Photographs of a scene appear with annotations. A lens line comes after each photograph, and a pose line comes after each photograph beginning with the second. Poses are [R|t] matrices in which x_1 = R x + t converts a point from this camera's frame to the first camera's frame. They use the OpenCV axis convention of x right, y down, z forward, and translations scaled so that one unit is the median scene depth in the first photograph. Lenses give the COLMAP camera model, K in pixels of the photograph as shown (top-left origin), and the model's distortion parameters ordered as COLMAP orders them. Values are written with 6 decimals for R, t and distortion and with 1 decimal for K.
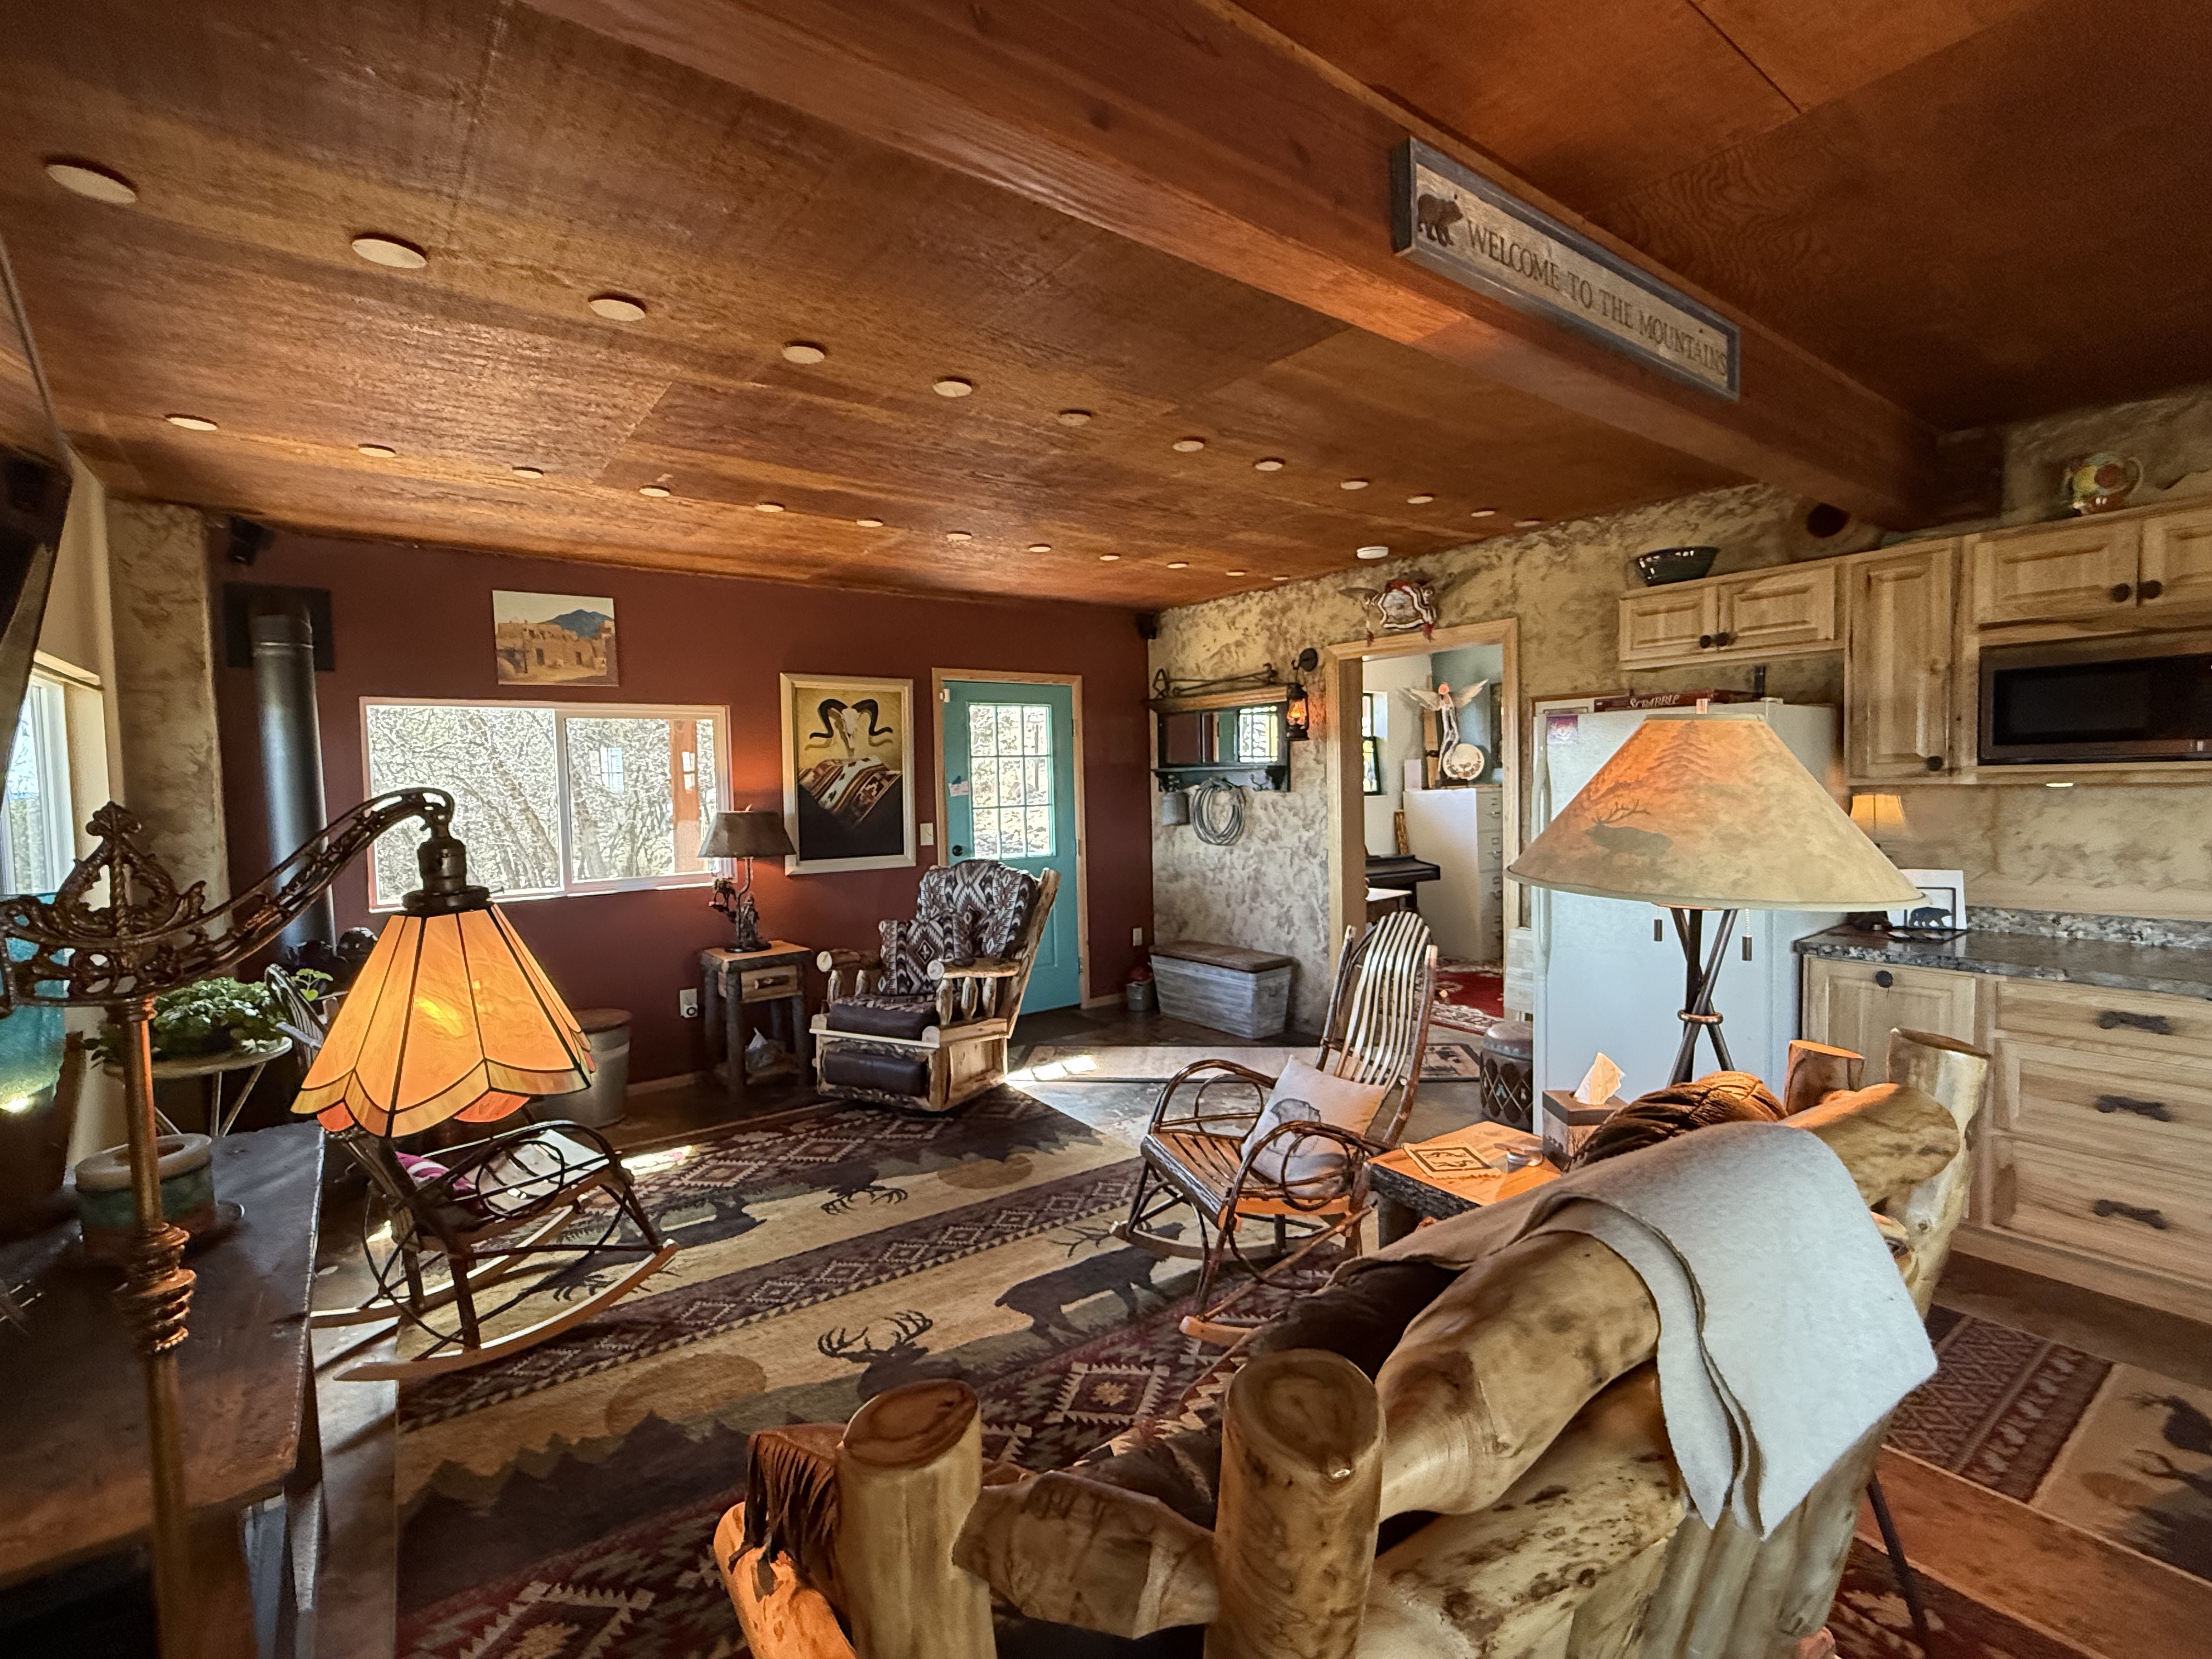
lens RADIAL K [[1017.6, 0, 1106.0], [0, 1017.6, 826.7], [0, 0, 1]] dist [0.003532, 0.000119]
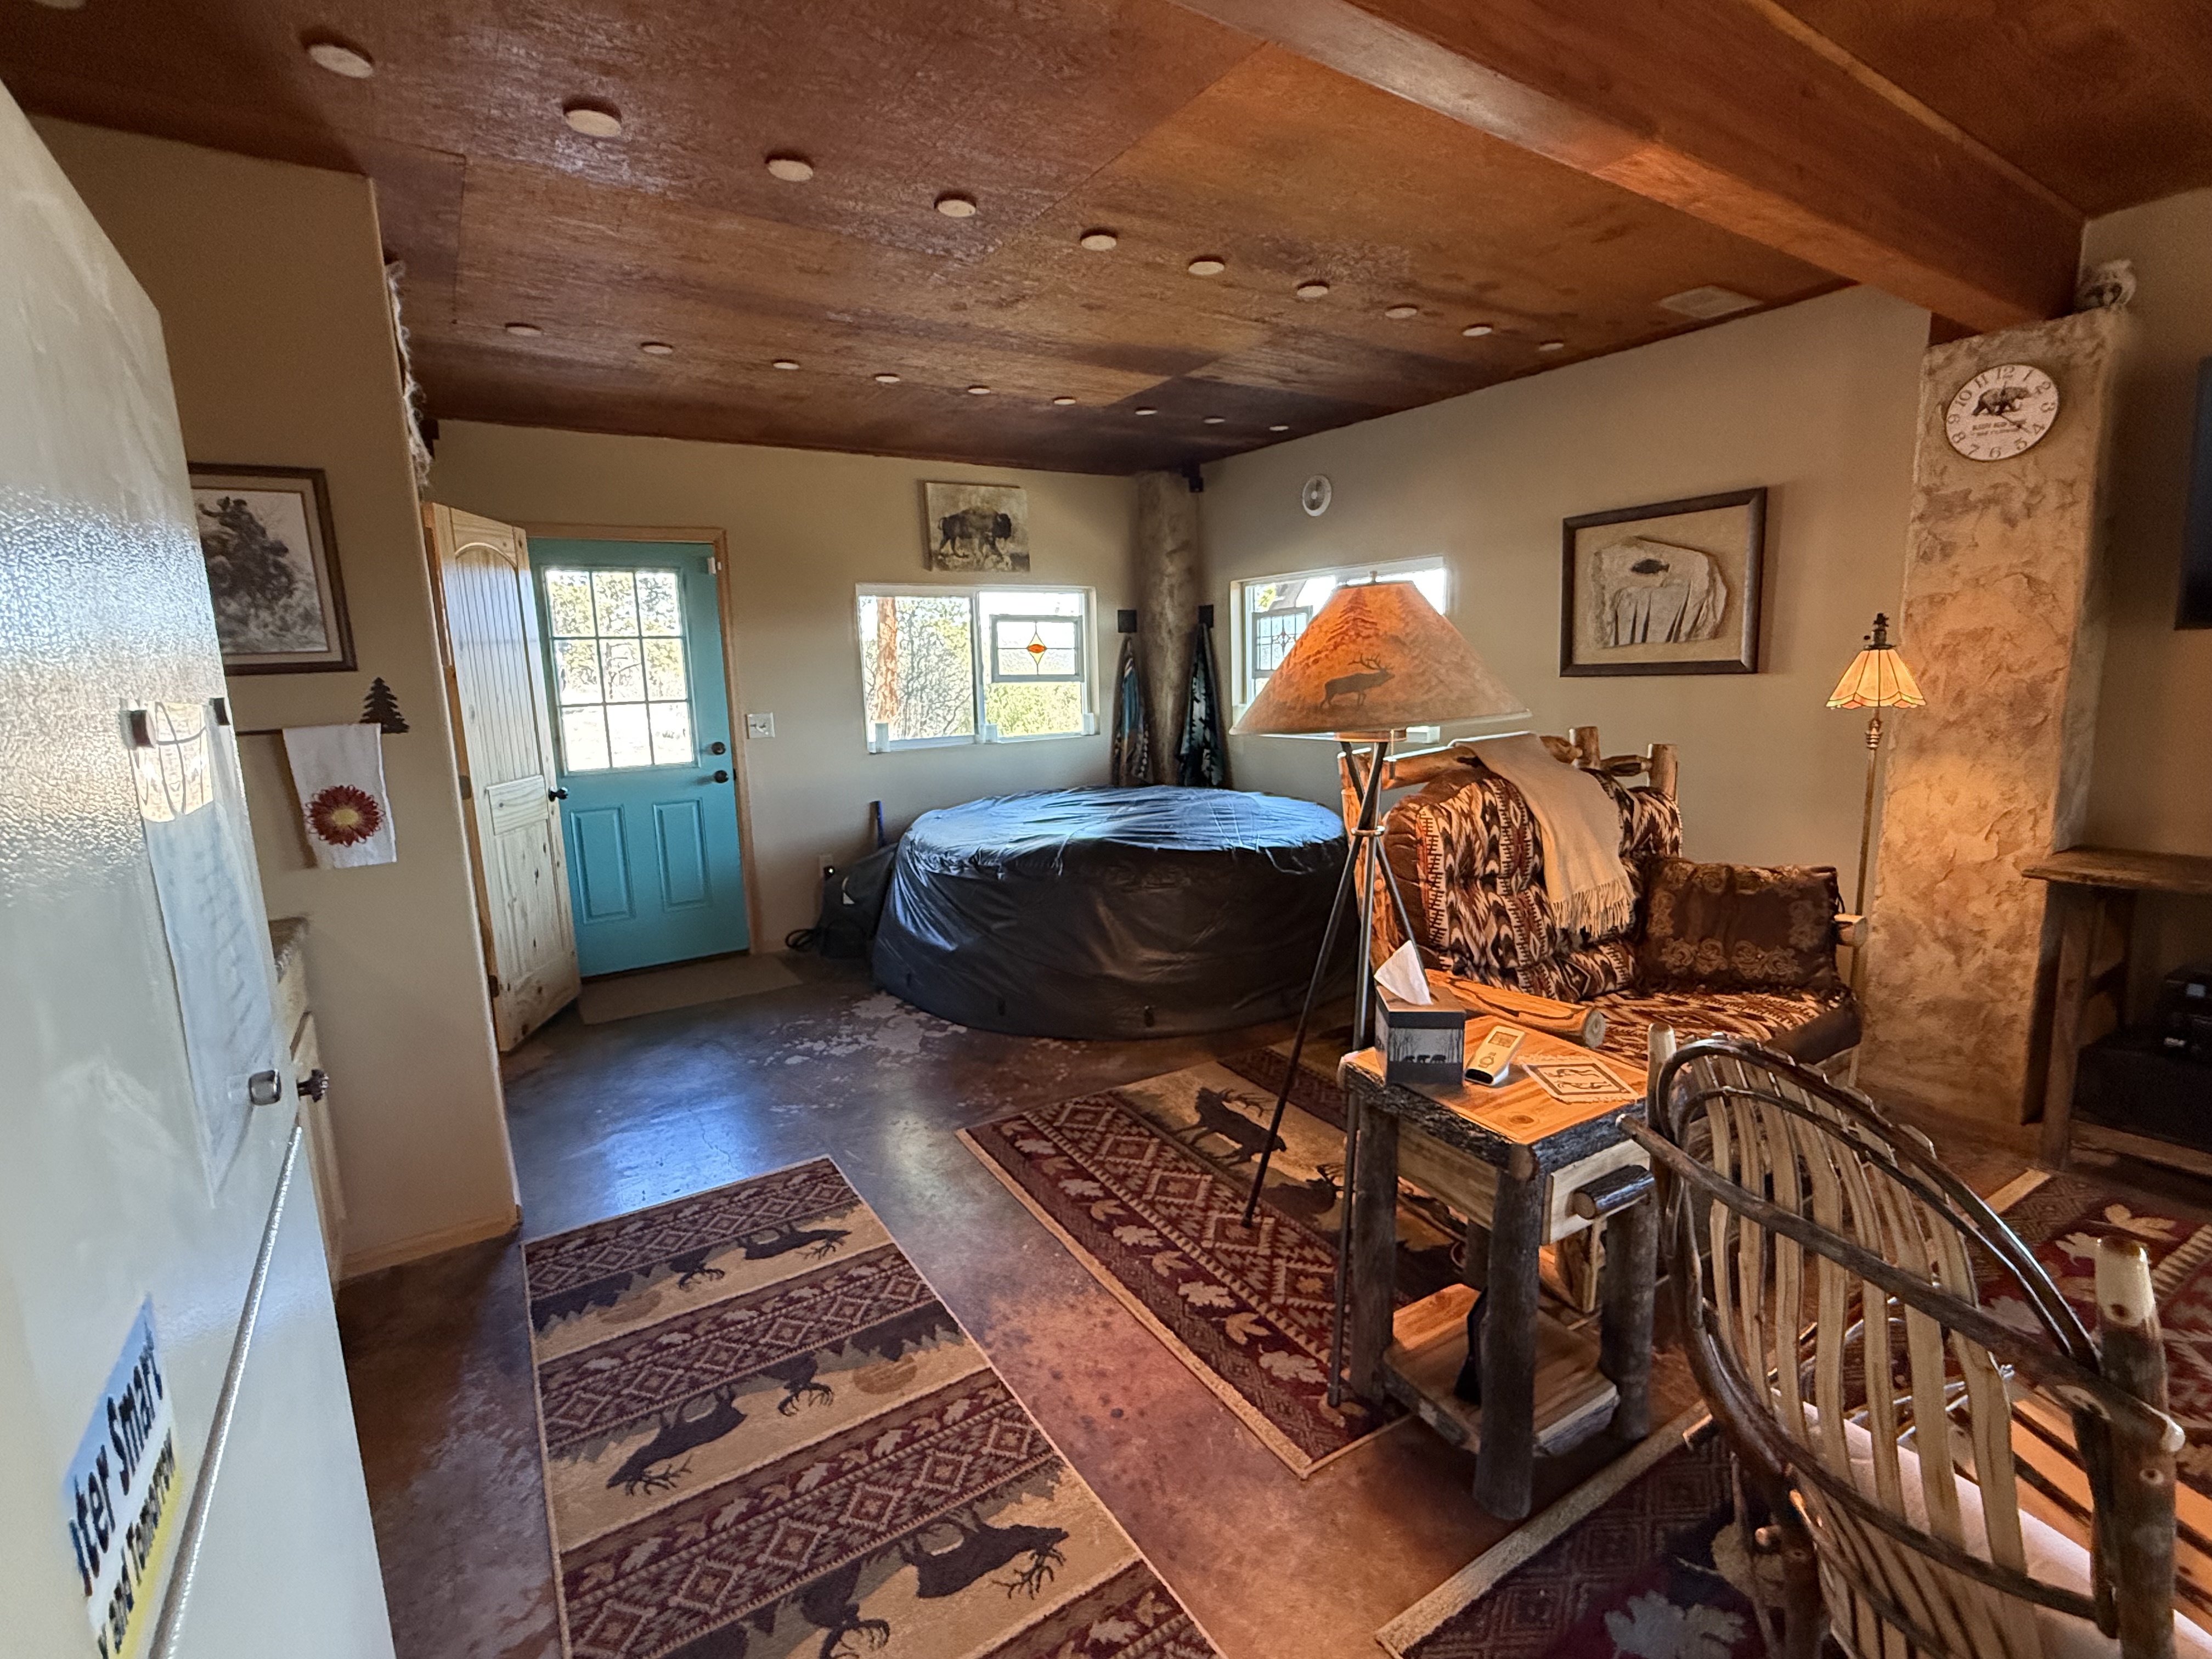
lens RADIAL K [[1017.6, 0, 1103.1], [0, 1017.6, 826.6], [0, 0, 1]] dist [0.003532, 0.000119]
pose [[-0.996345, 0.046331, 0.071765, 0.435887], [0.060177, 0.976965, 0.204742, -0.049216], [-0.060626, 0.208312, -0.976182, 1.196732]]
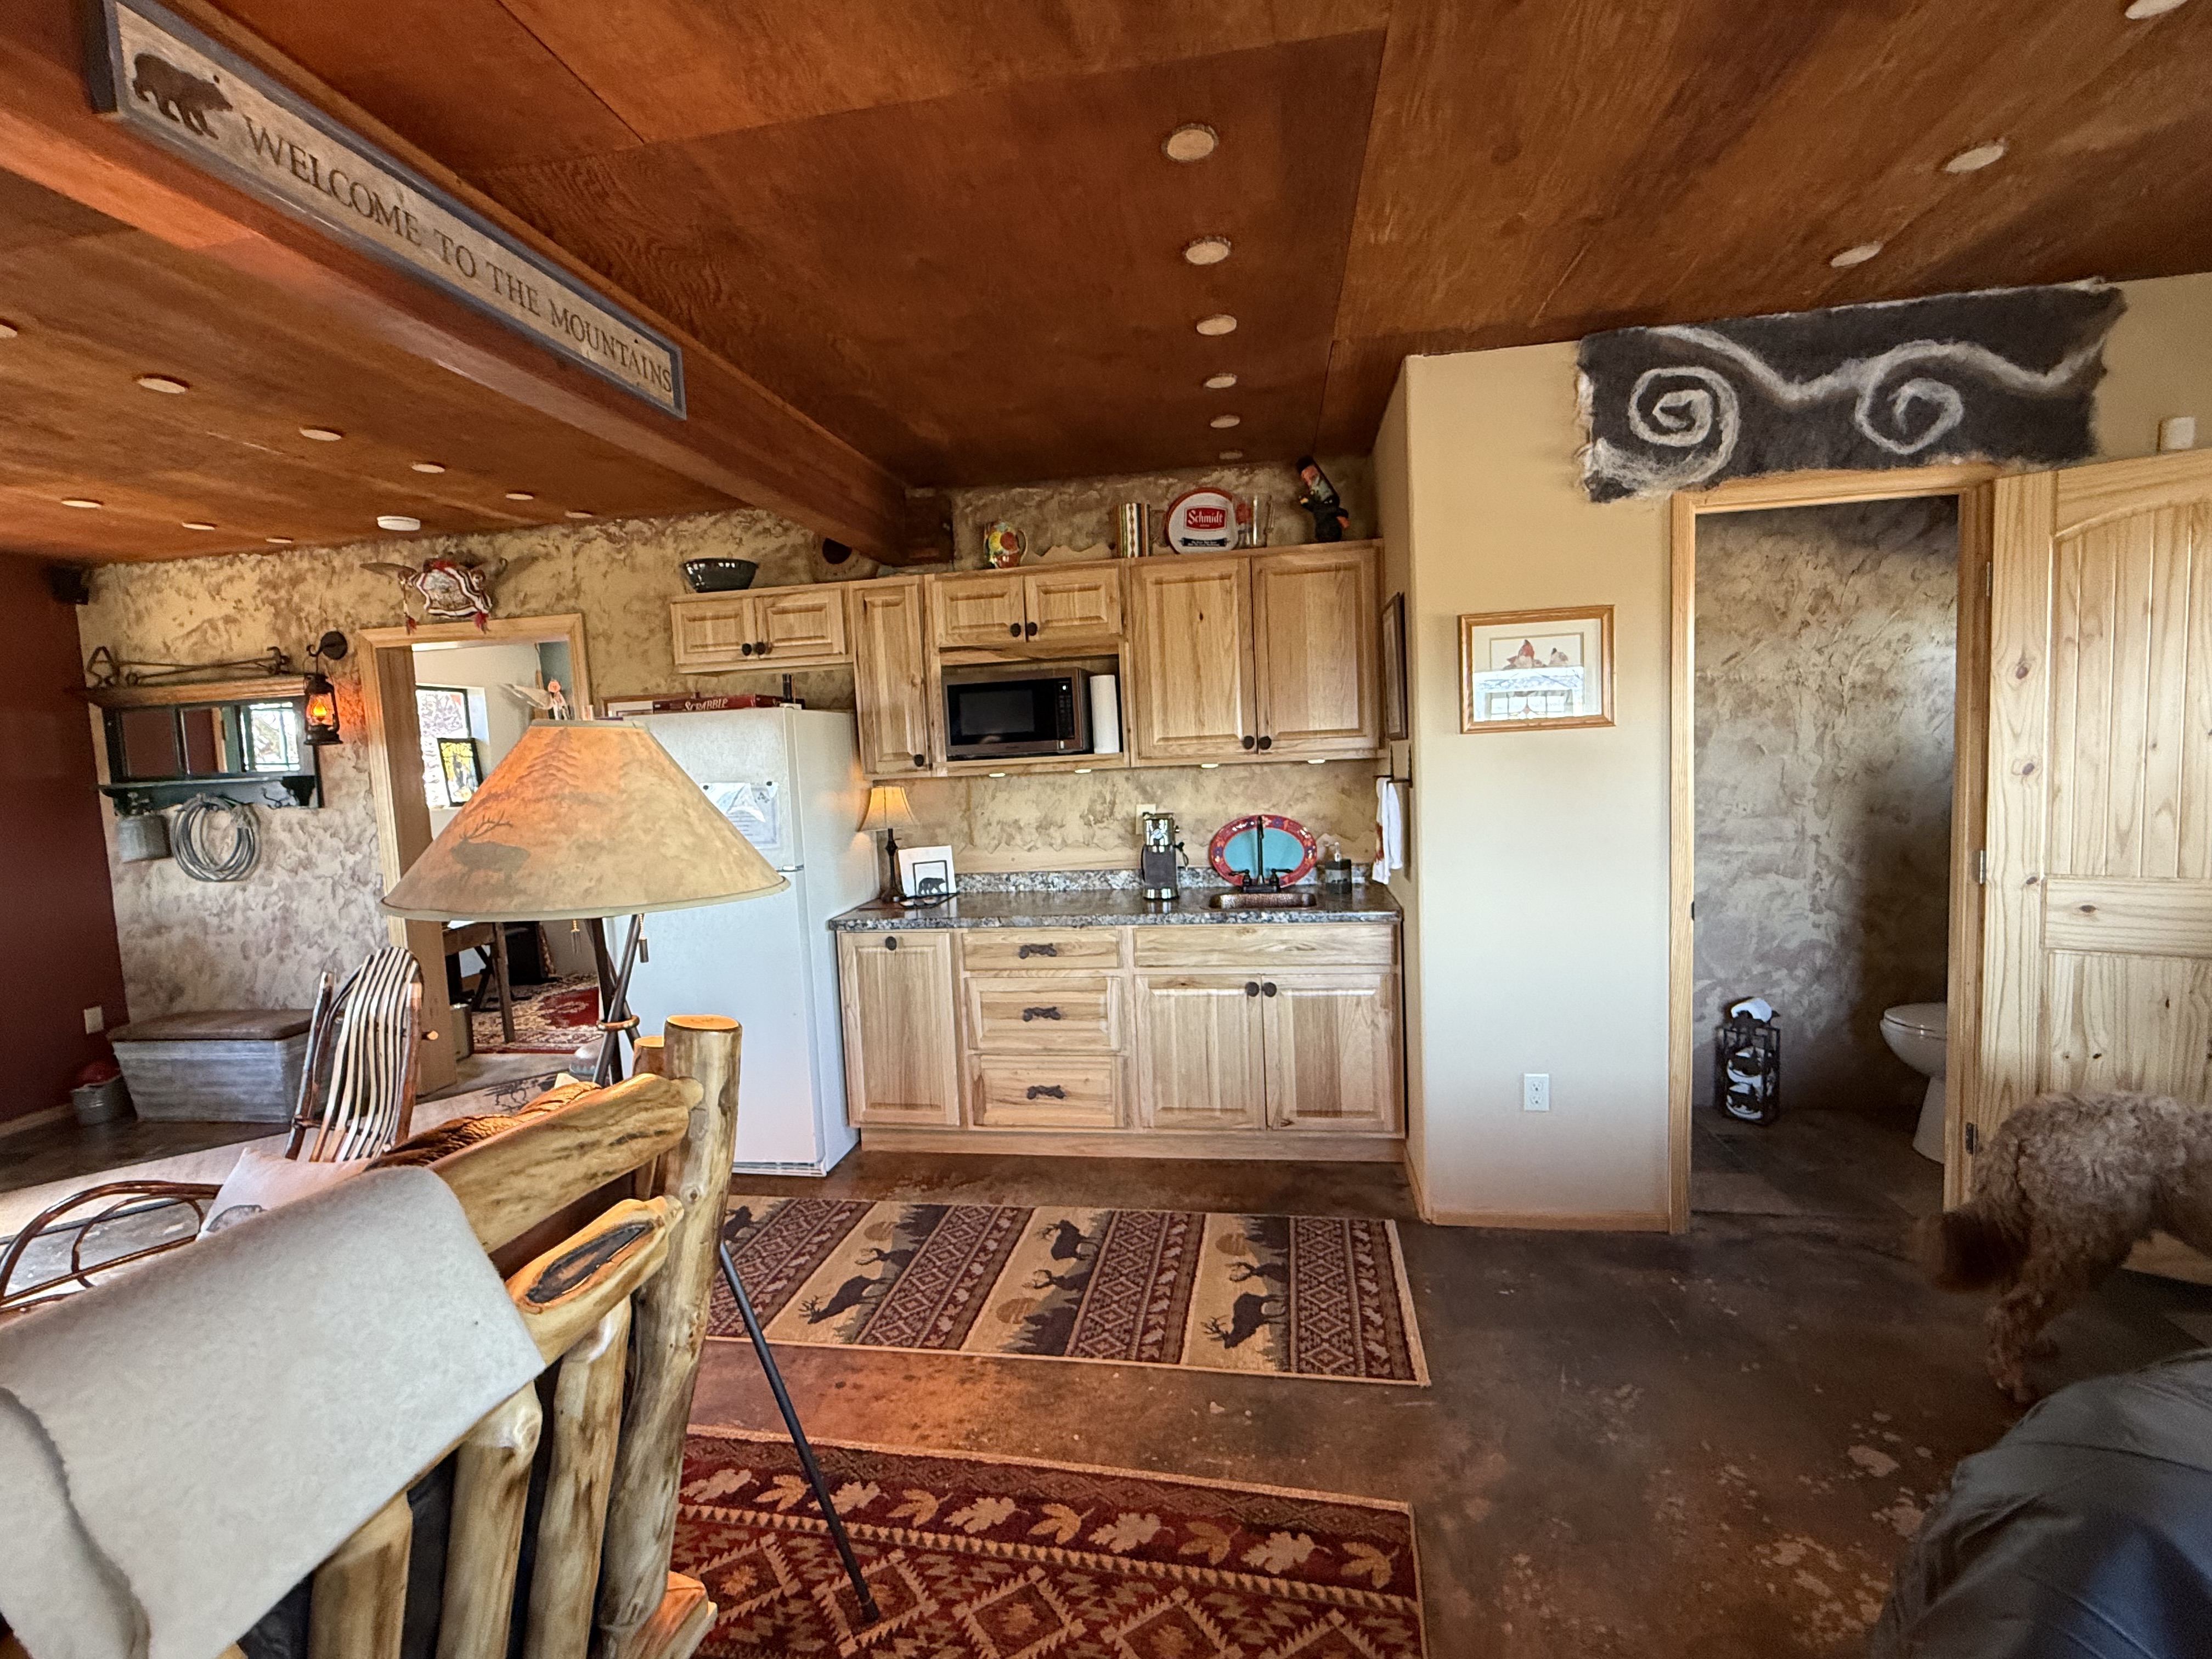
lens RADIAL K [[1017.6, 0, 1109.5], [0, 1017.6, 827.7], [0, 0, 1]] dist [0.003532, 0.000119]
pose [[0.723131, -0.065471, 0.687601, 0.136382], [0.064481, 0.997549, 0.027171, -0.000341], [-0.687694, 0.024688, 0.725580, -0.033321]]
